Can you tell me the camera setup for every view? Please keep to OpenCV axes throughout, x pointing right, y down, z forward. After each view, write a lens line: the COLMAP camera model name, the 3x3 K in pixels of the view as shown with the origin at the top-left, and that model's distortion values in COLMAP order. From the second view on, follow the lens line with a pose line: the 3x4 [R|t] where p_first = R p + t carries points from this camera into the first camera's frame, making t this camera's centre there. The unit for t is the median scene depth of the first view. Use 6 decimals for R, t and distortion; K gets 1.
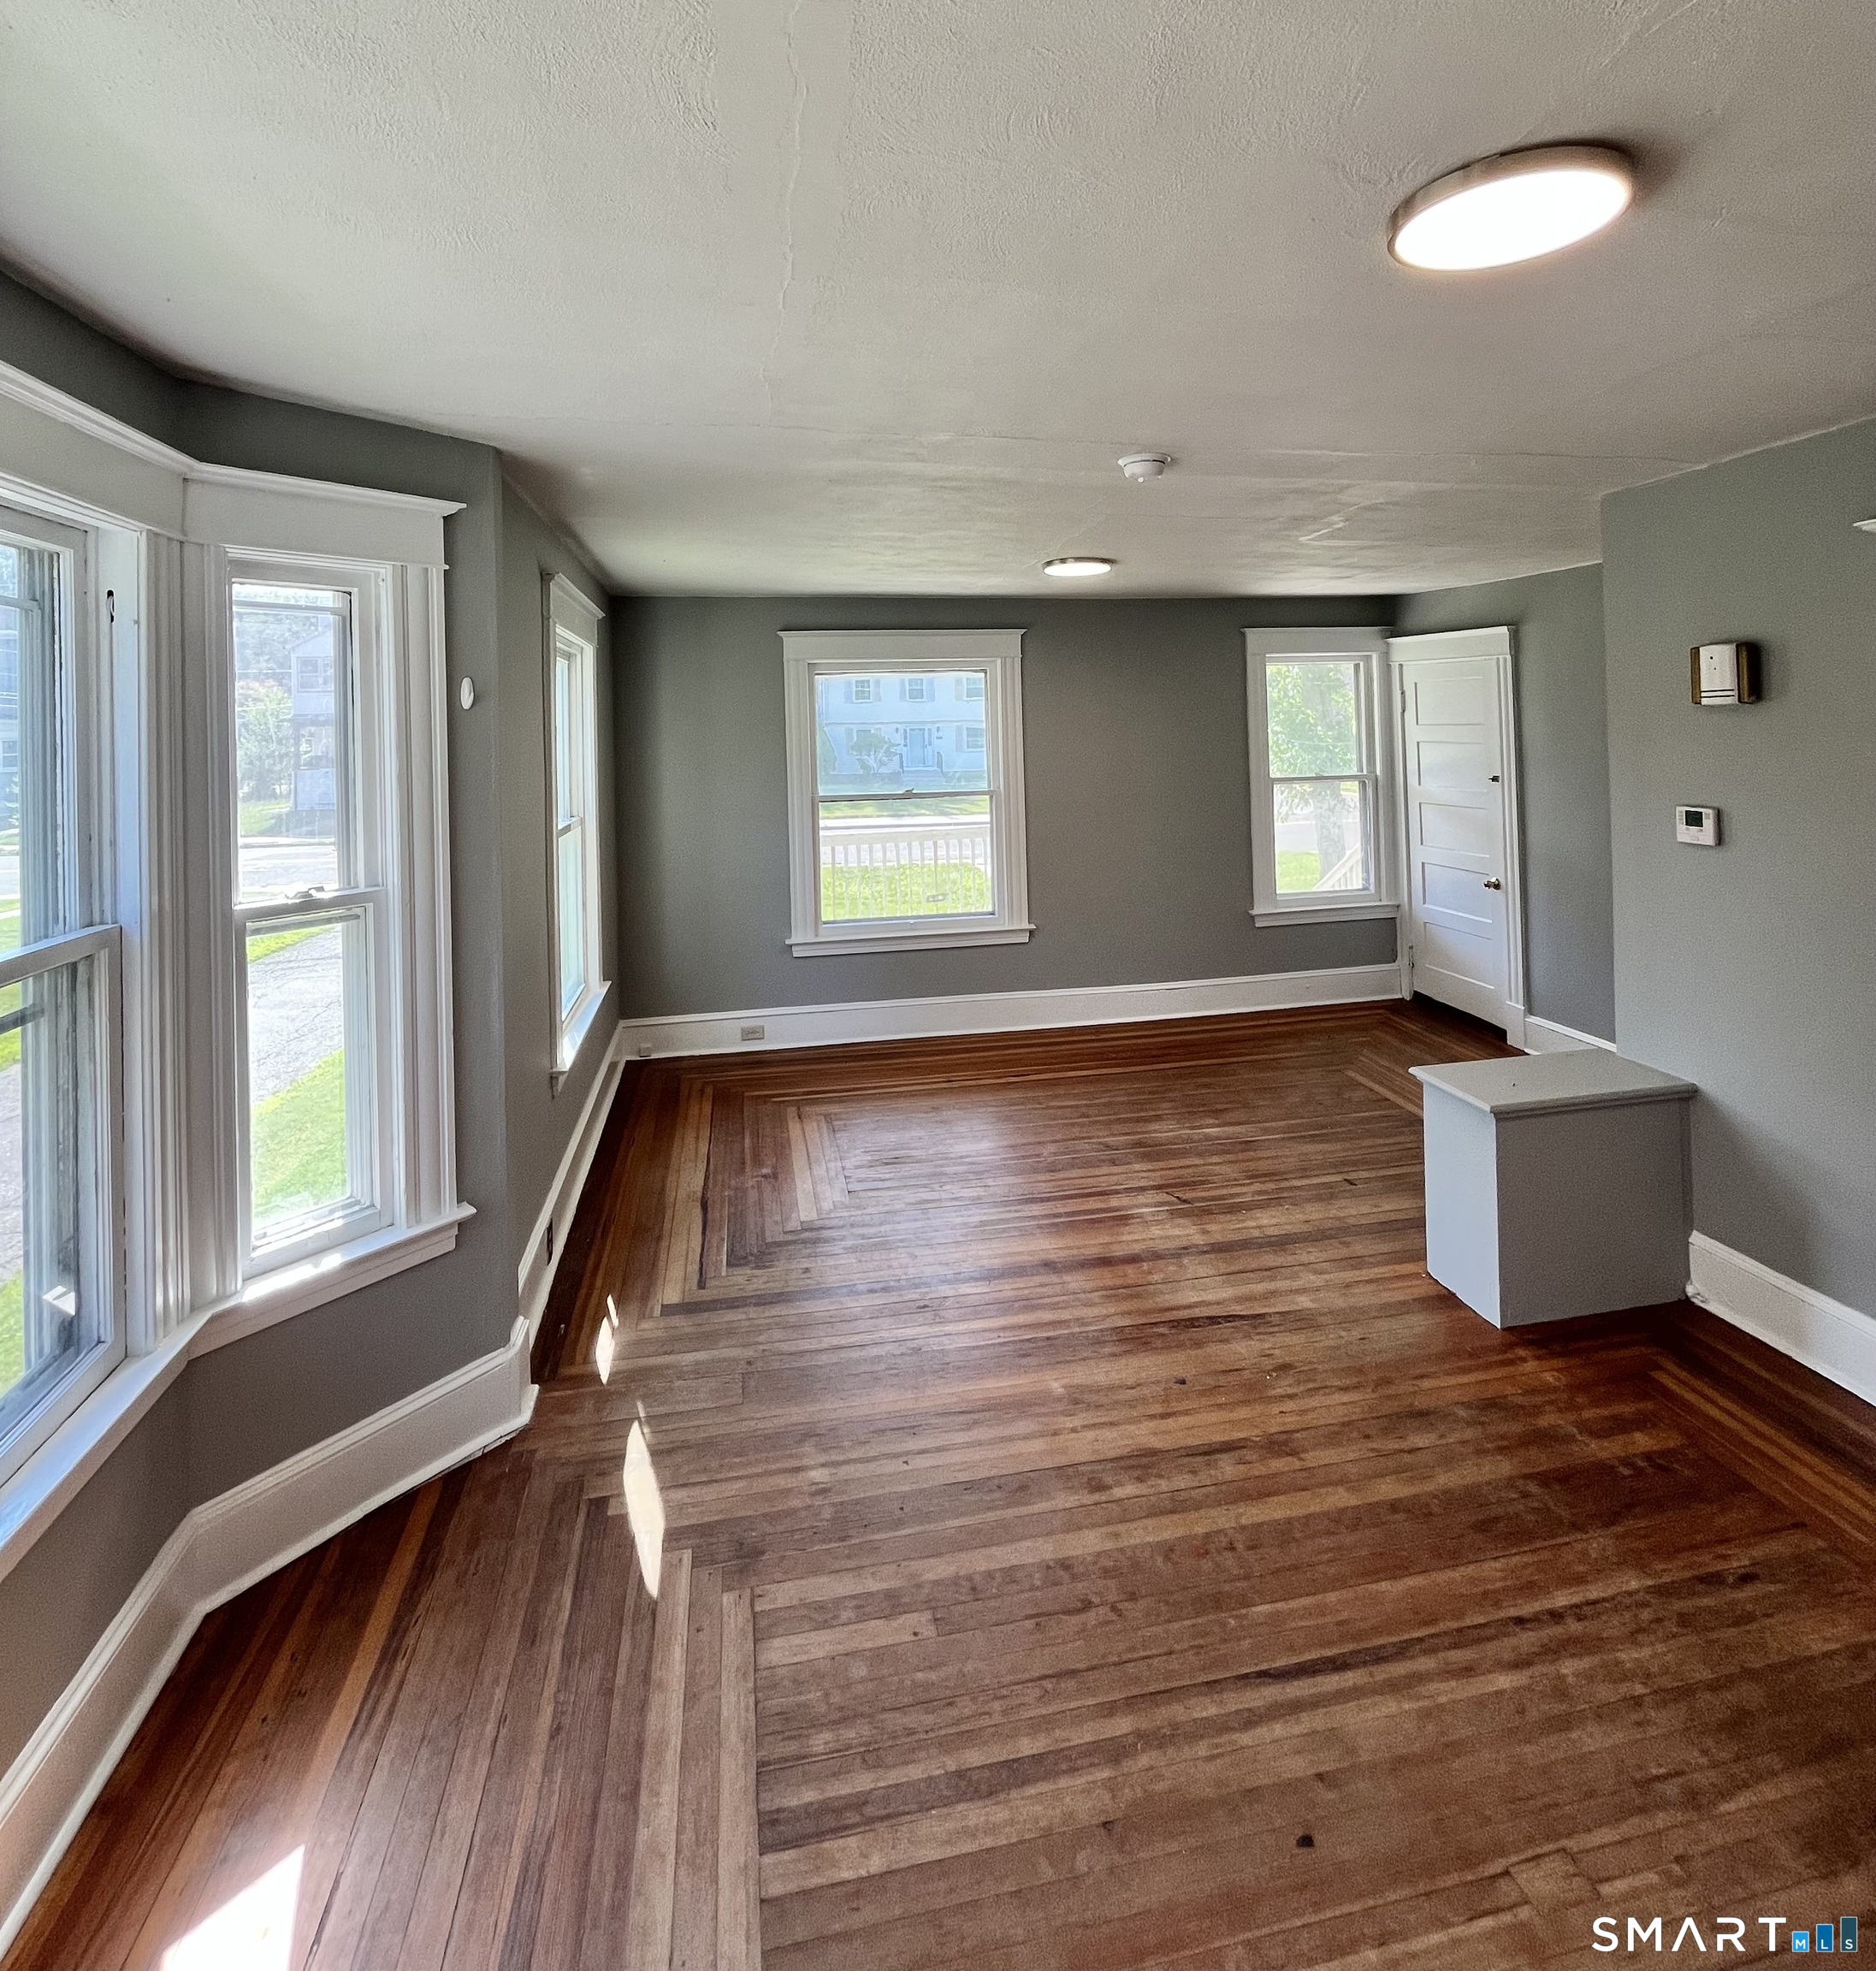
lens RADIAL K [[985.2, 0, 936.3], [0, 985.2, 988.0], [0, 0, 1]] dist [-0.001350, -0.000220]
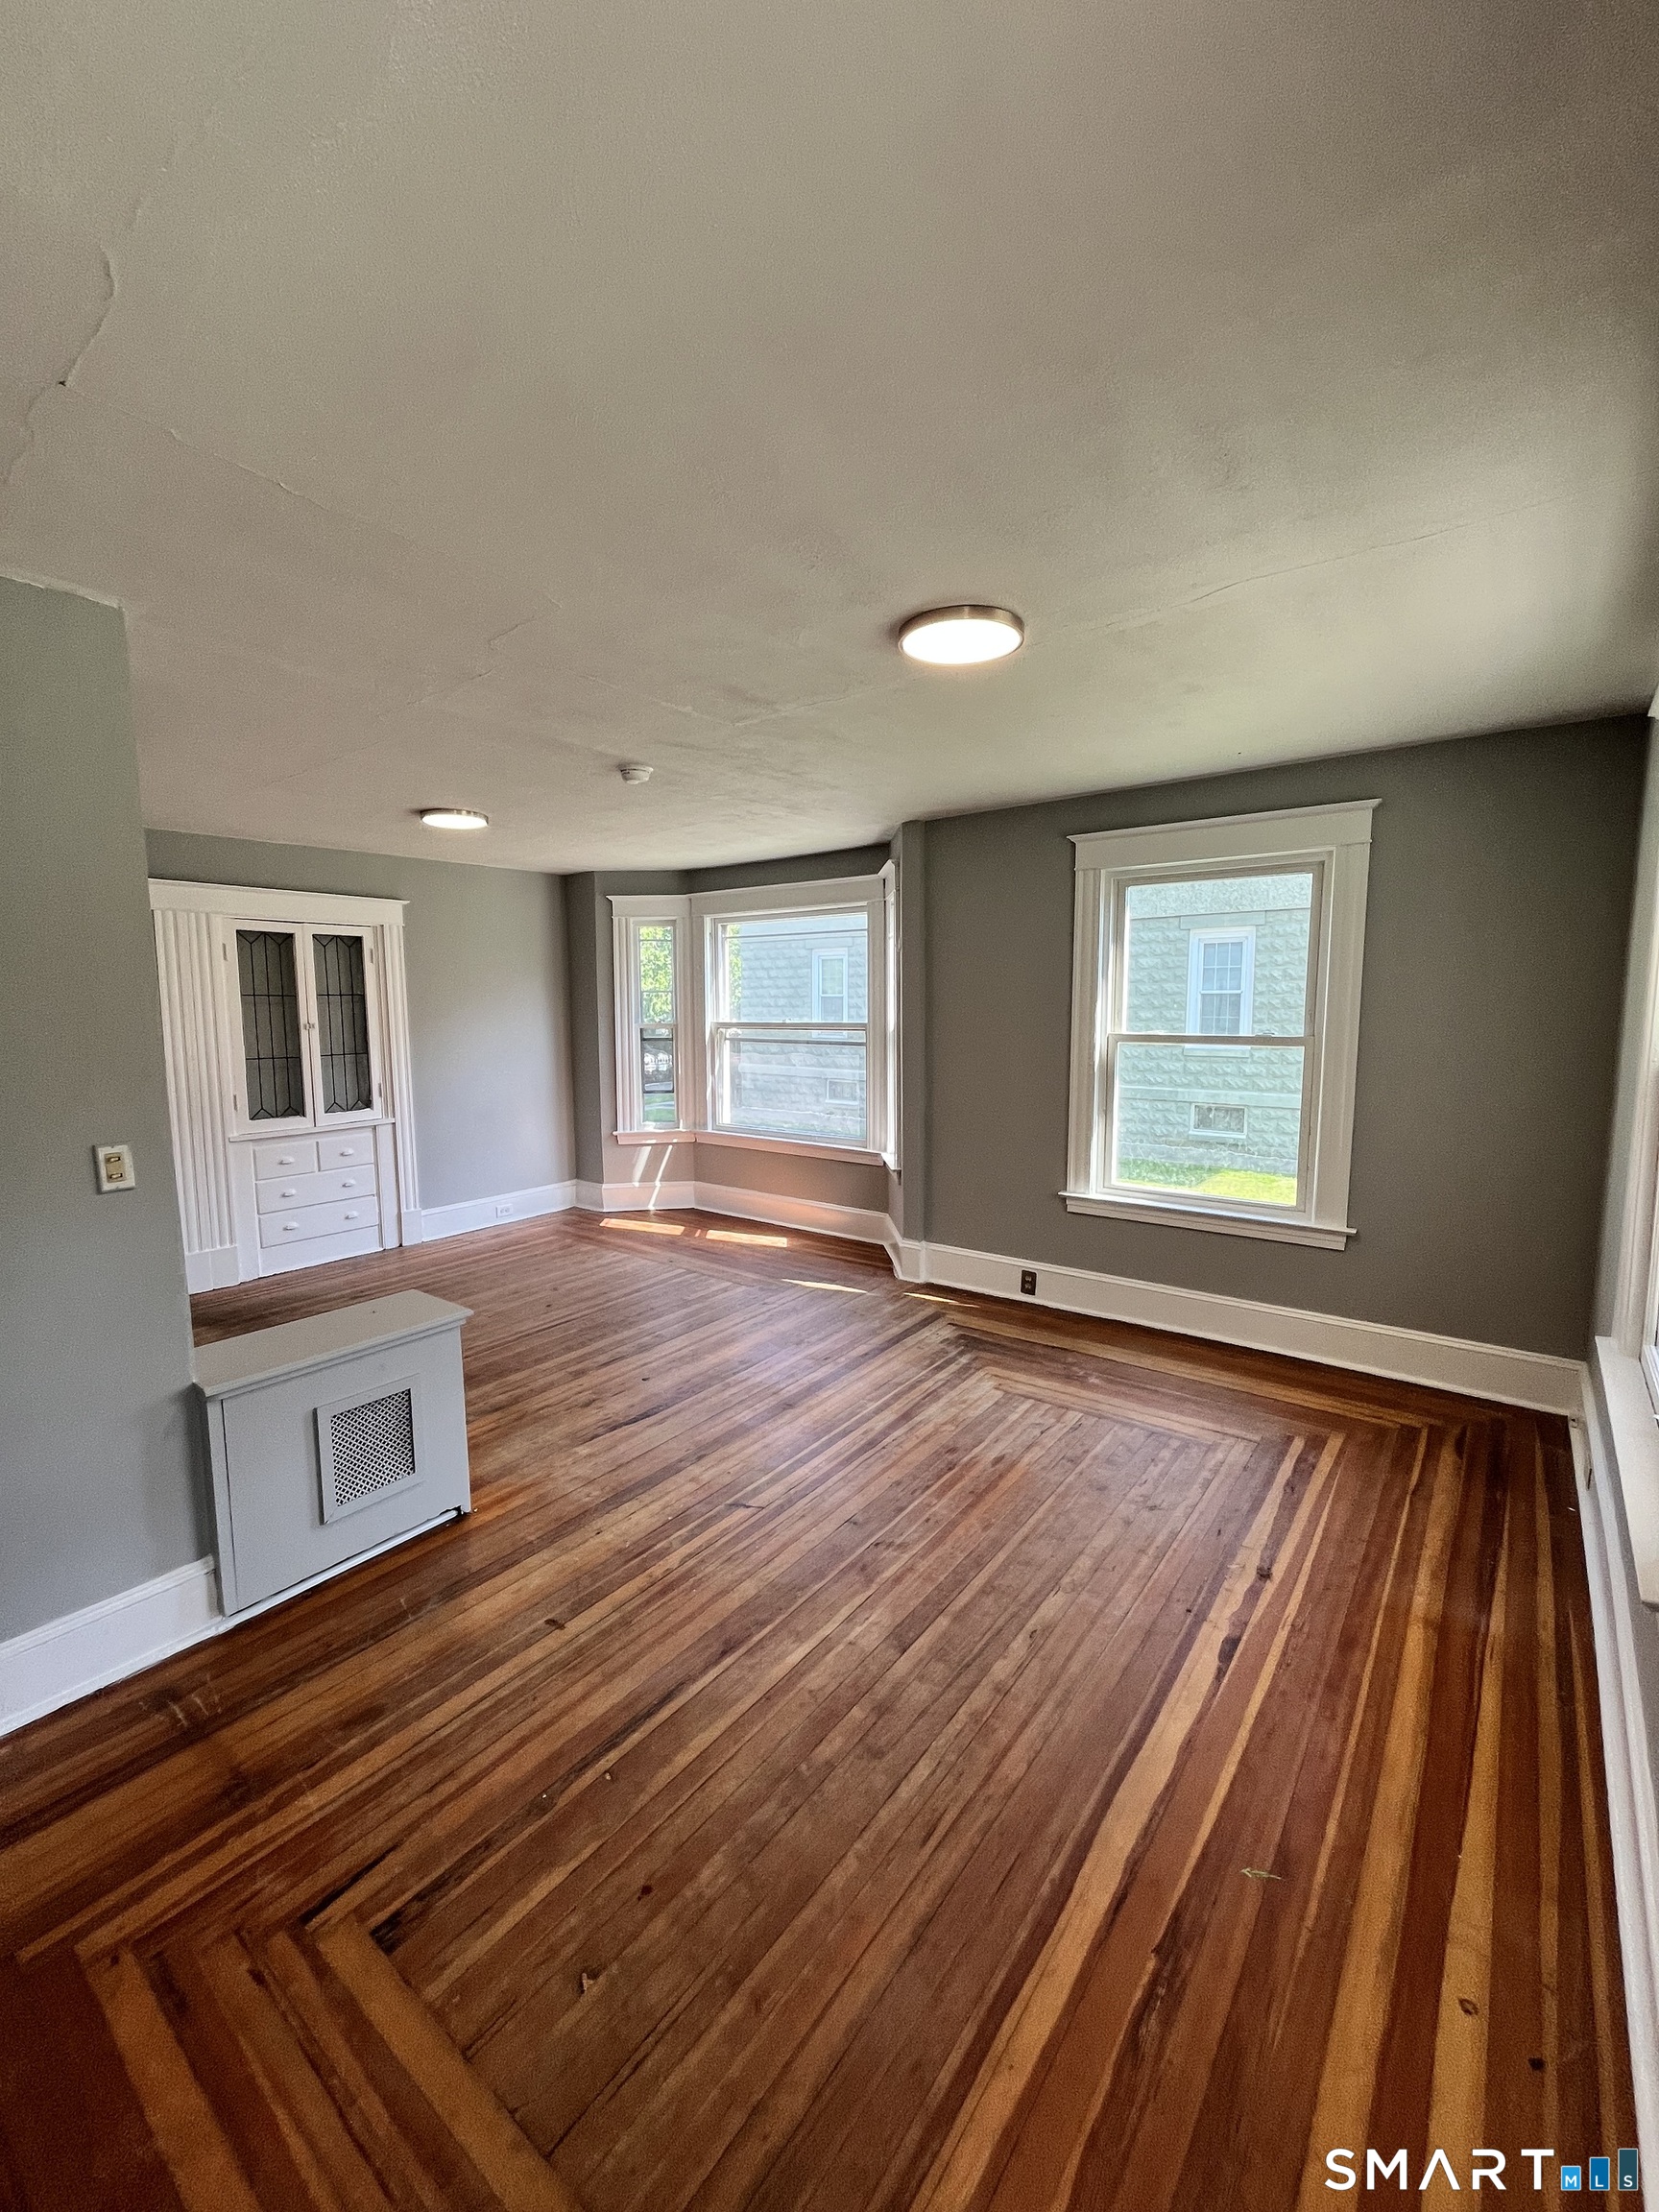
lens RADIAL K [[898.5, 0, 831.8], [0, 898.5, 1092.1], [0, 0, 1]] dist [-0.006982, 0.001348]
pose [[-0.750974, 0.097868, -0.653039, 1.012500], [-0.145924, 0.939909, 0.308669, -0.573203], [0.644006, 0.327097, -0.691566, 2.245650]]
